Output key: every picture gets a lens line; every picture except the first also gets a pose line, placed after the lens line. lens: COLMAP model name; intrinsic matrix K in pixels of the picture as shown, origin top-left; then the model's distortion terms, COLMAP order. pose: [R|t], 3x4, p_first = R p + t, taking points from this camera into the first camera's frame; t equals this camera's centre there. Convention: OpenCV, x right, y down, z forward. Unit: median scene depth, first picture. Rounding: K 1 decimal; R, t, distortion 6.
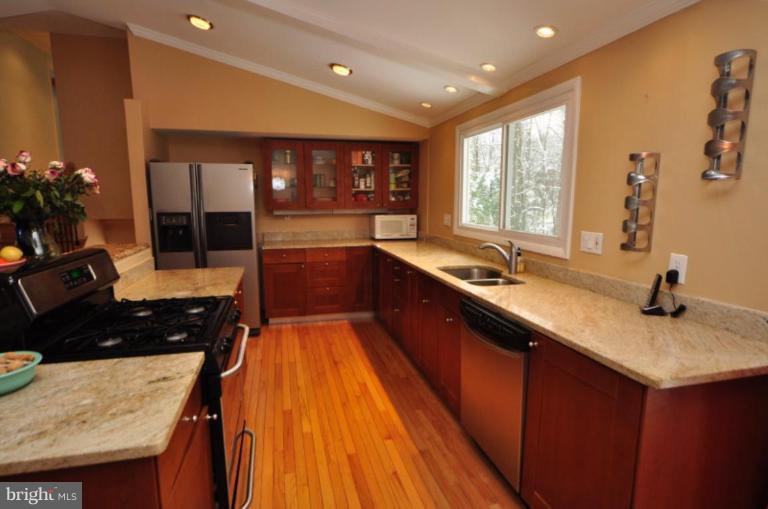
lens RADIAL K [[408.7, 0, 385.5], [0, 408.7, 258.8], [0, 0, 1]] dist [-0.013487, 0.002281]
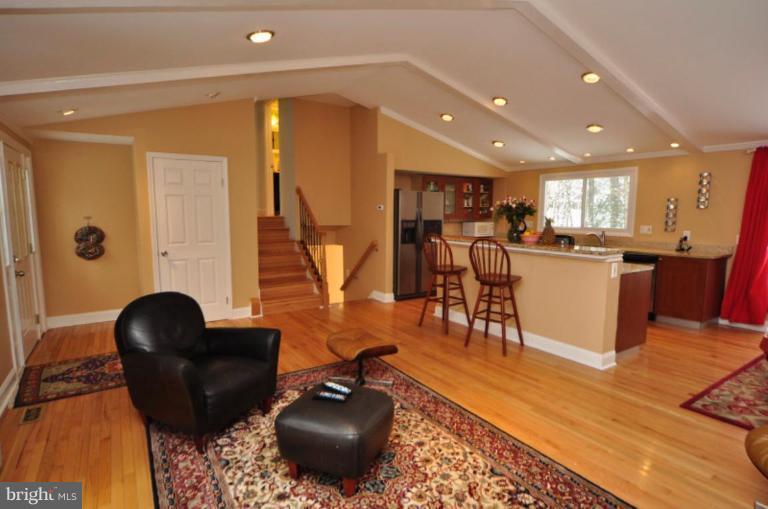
lens RADIAL K [[408.7, 0, 385.5], [0, 408.7, 258.8], [0, 0, 1]] dist [-0.013487, 0.002281]
pose [[0.946773, -0.034556, 0.320040, -1.224175], [0.043503, 0.998836, -0.020844, 0.081895], [-0.318948, 0.033657, 0.947175, -0.600323]]
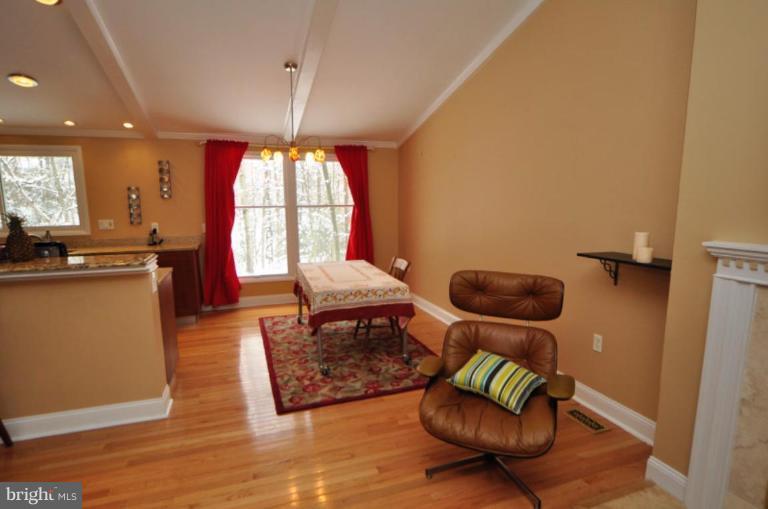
lens RADIAL K [[408.7, 0, 385.5], [0, 408.7, 258.8], [0, 0, 1]] dist [-0.013487, 0.002281]
pose [[-0.076957, -0.141569, 0.986933, -1.124656], [0.156343, 0.975909, 0.152179, 0.026133], [-0.984700, 0.166011, -0.052969, -0.206816]]
